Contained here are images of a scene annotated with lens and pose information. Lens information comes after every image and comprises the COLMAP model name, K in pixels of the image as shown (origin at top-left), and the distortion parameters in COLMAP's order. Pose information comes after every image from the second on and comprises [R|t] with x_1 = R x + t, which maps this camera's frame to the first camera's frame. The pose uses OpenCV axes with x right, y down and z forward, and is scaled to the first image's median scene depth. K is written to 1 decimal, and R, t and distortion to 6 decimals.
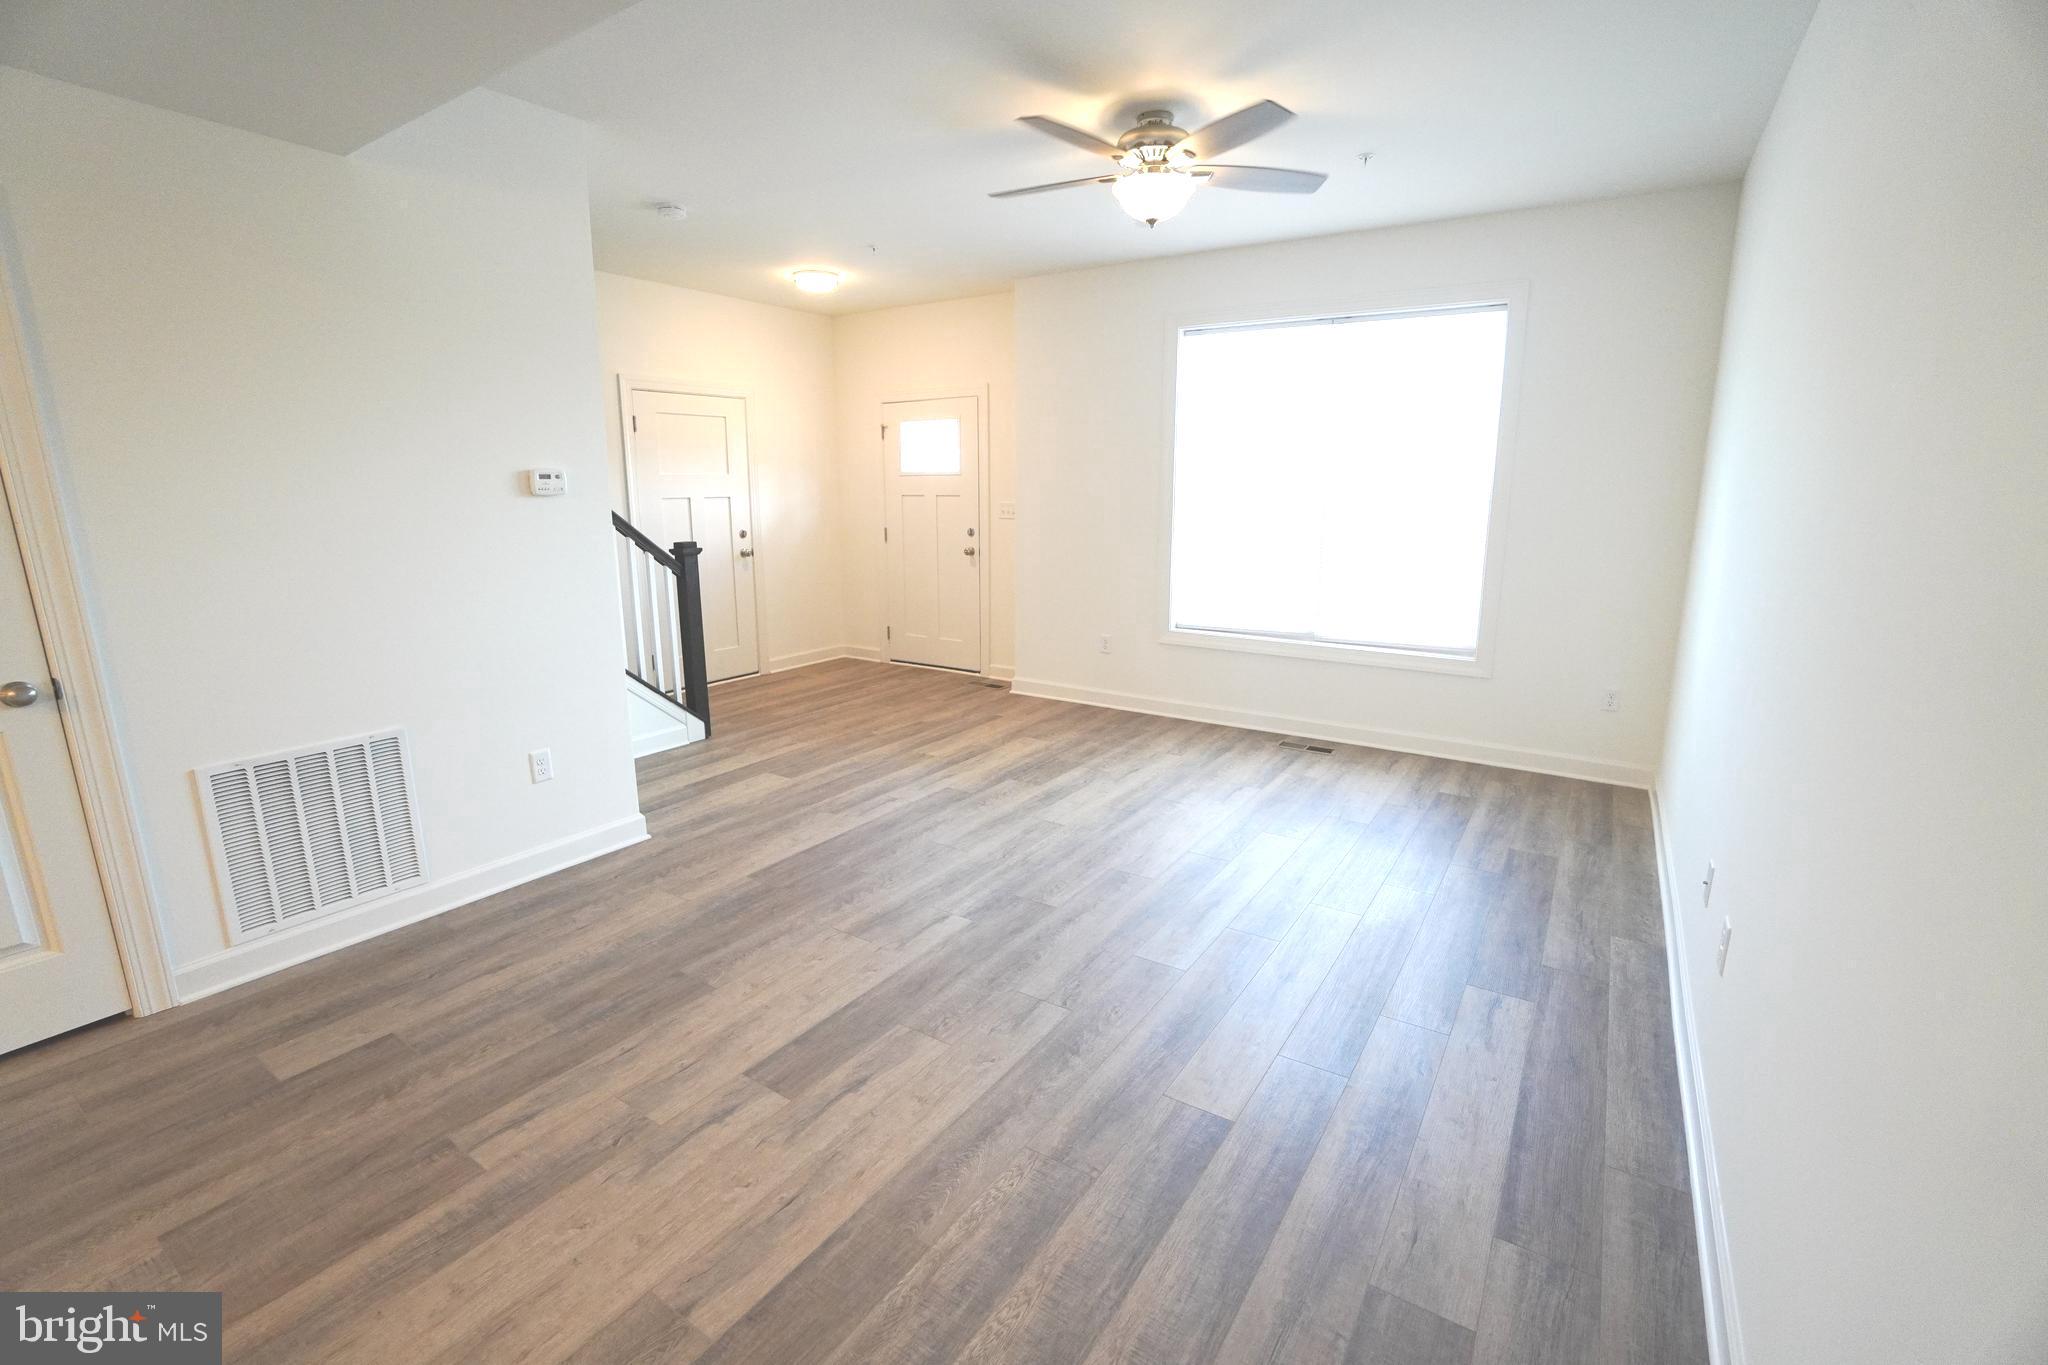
lens RADIAL K [[935.0, 0, 1024.0], [0, 935.0, 682.5], [0, 0, 1]] dist [-0.050859, 0.000345]
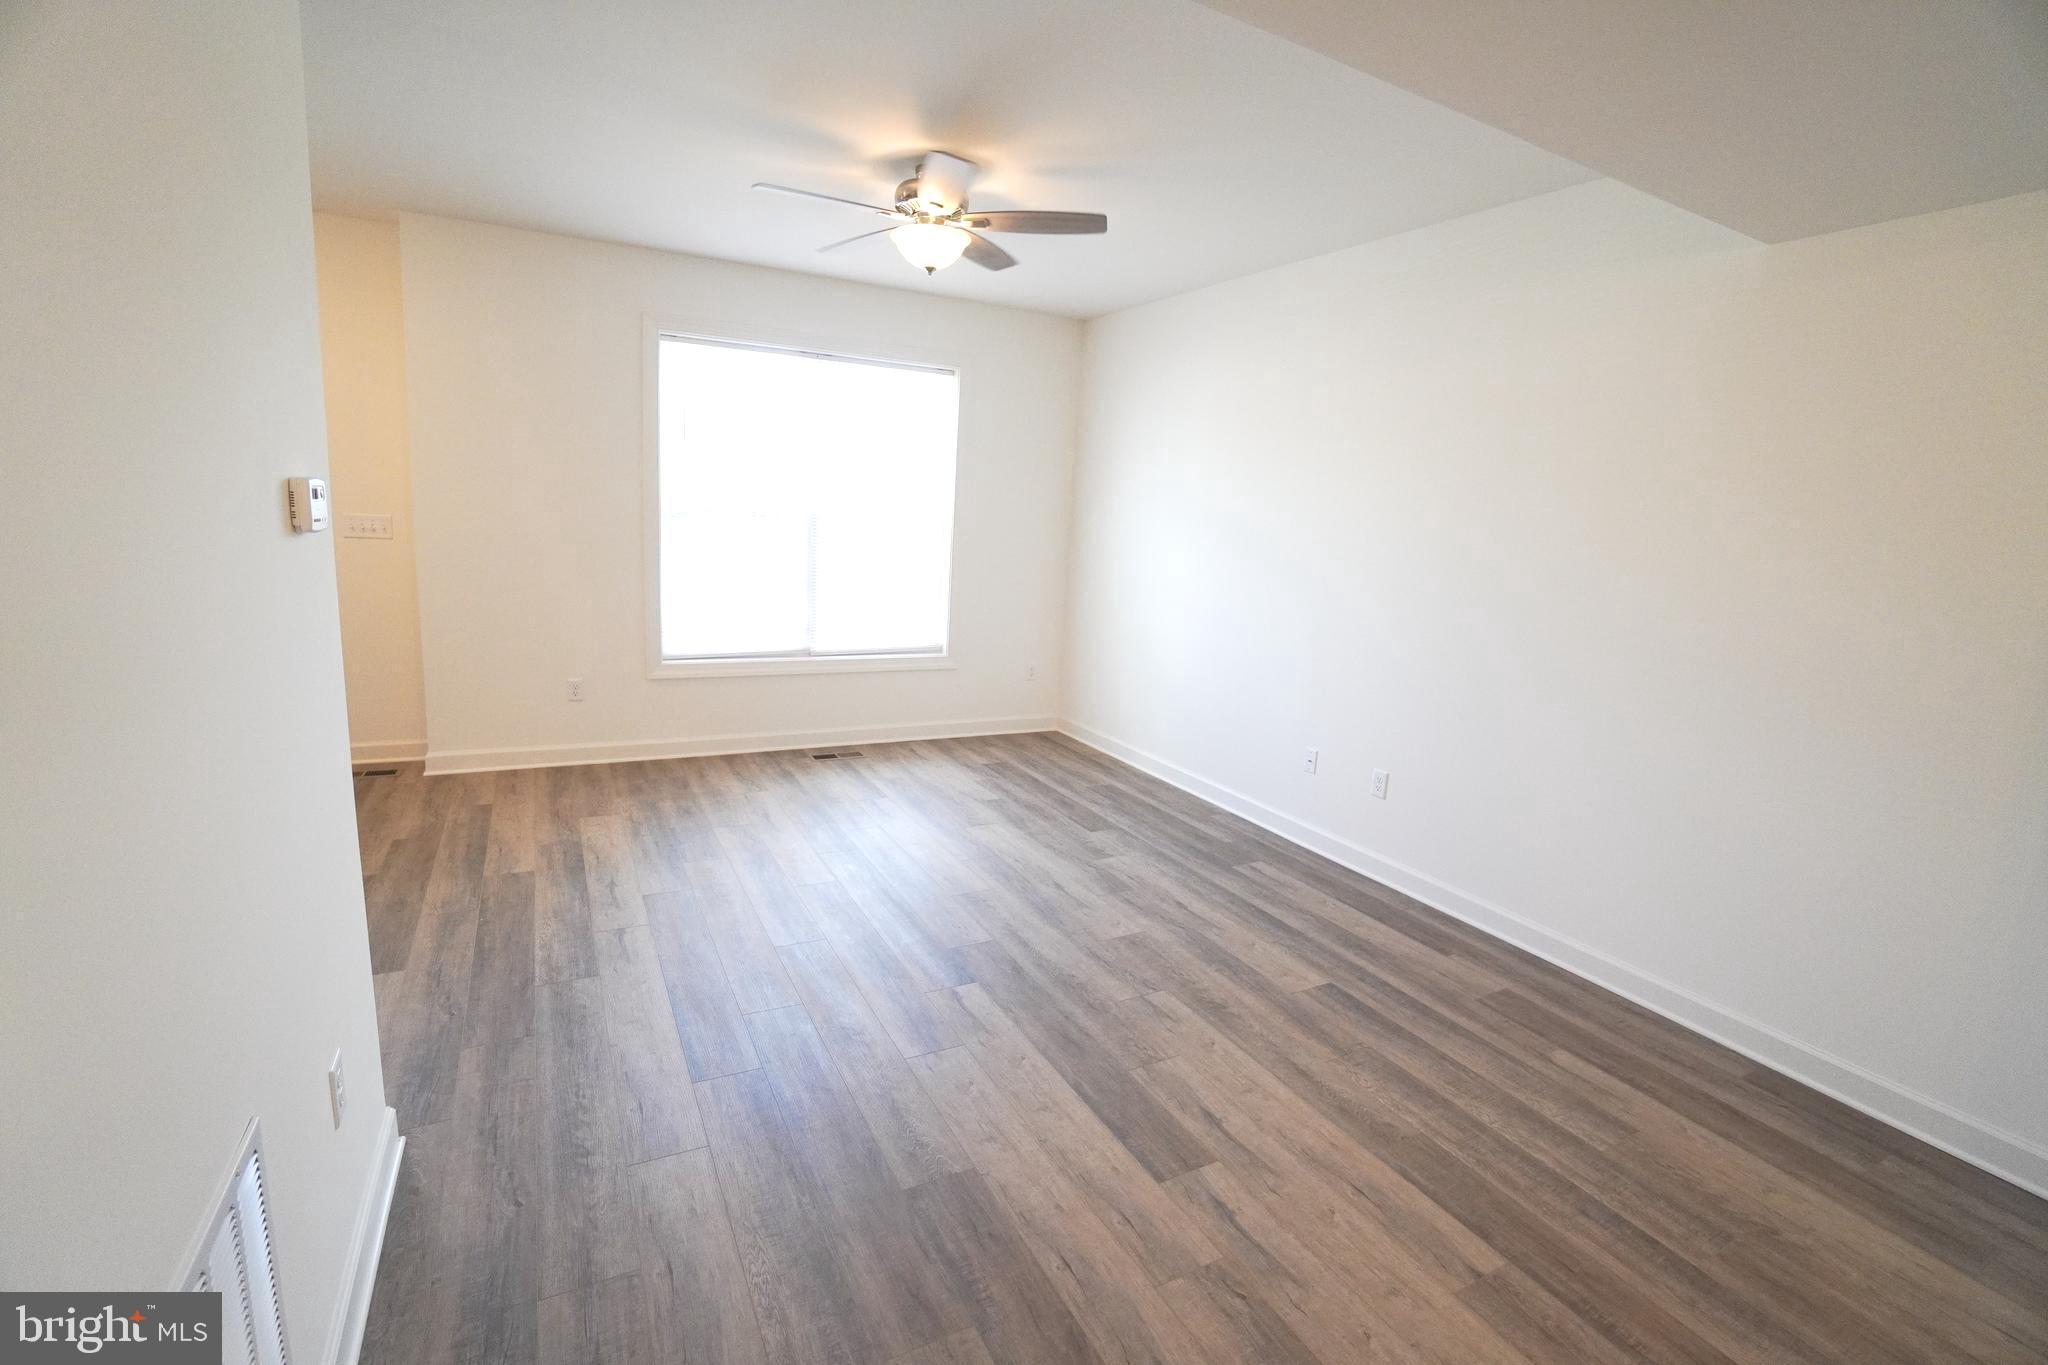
lens RADIAL K [[935.0, 0, 1024.0], [0, 935.0, 682.5], [0, 0, 1]] dist [-0.050859, 0.000345]
pose [[0.441741, -0.137596, 0.886528, -0.621947], [0.127871, 0.987736, 0.089589, -0.094048], [-0.887983, 0.073786, 0.453919, 0.373664]]
